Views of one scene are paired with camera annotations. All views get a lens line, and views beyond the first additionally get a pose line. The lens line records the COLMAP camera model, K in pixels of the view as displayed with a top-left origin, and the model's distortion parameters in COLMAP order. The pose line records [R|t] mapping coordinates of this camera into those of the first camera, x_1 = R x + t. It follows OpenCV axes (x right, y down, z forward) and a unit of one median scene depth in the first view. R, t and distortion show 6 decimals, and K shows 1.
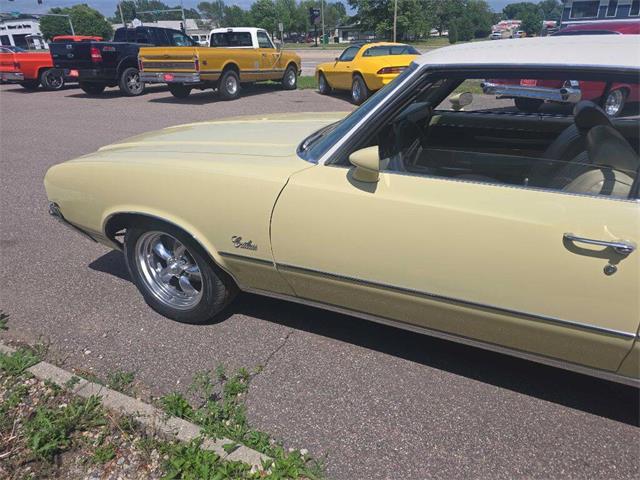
lens RADIAL K [[429.5, 0, 322.0], [0, 429.5, 241.0], [0, 0, 1]] dist [0.043885, -0.038574]
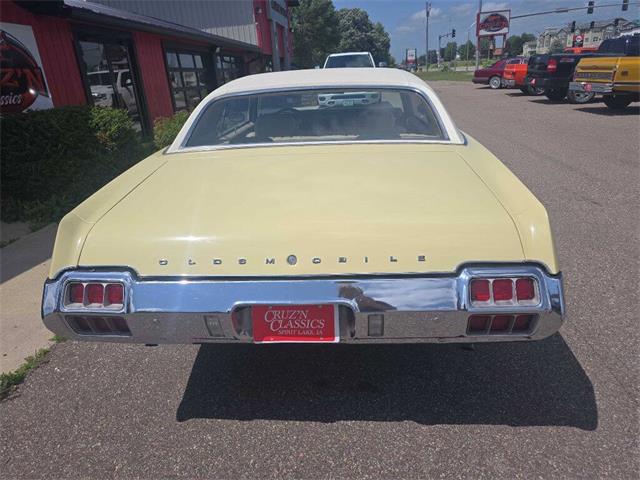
lens RADIAL K [[429.5, 0, 319.3], [0, 429.5, 240.0], [0, 0, 1]] dist [0.043885, -0.038574]
pose [[0.386161, 0.340041, -0.857468, 0.430178], [-0.353133, 0.913255, 0.203130, -0.032676], [0.852160, 0.224359, 0.472743, 0.054778]]
